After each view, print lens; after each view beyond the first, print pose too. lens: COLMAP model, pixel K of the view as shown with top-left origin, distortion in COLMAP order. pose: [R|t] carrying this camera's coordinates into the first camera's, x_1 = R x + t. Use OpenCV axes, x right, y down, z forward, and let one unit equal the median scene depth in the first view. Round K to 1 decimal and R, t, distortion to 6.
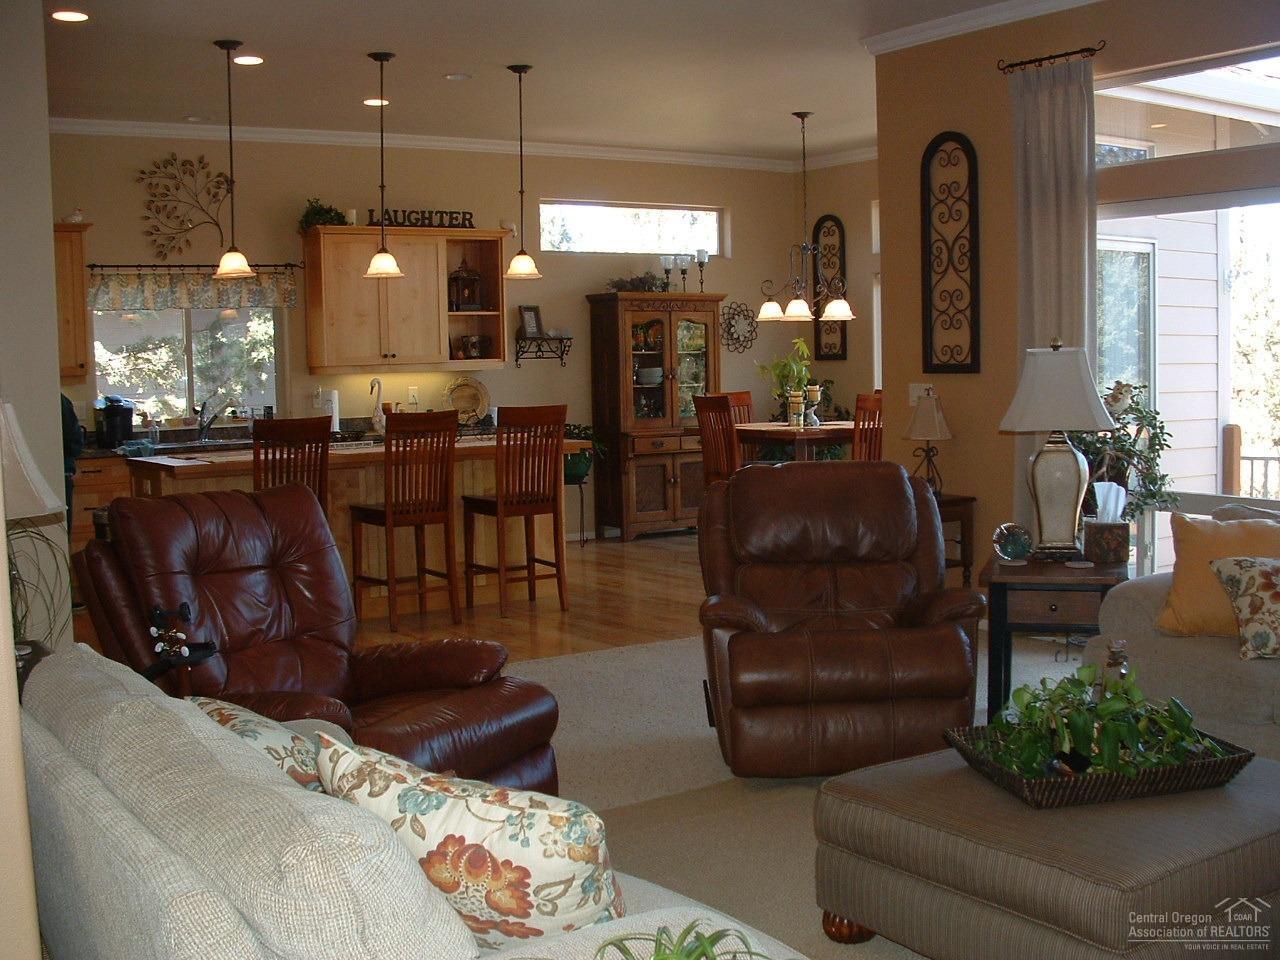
lens RADIAL K [[1504.0, 0, 641.0], [0, 1504.0, 477.7], [0, 0, 1]] dist [-0.183641, 0.000000]
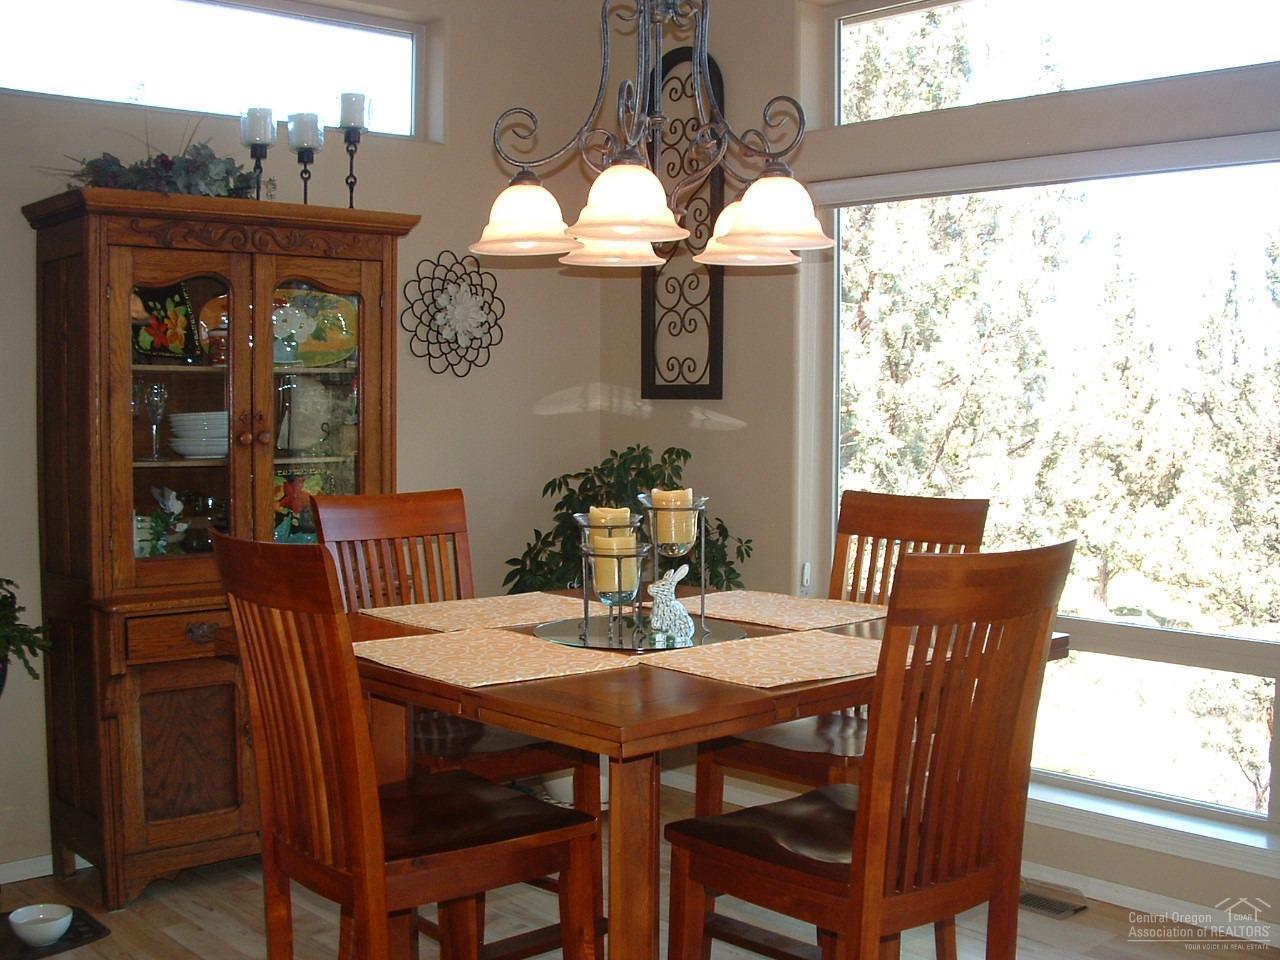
lens RADIAL K [[1504.0, 0, 640.4], [0, 1504.0, 482.0], [0, 0, 1]] dist [-0.183641, 0.000000]
pose [[0.989337, 0.016049, 0.144756, 0.060439], [-0.012879, 0.999657, -0.022809, -0.049906], [-0.145072, 0.020701, 0.989205, 0.639600]]
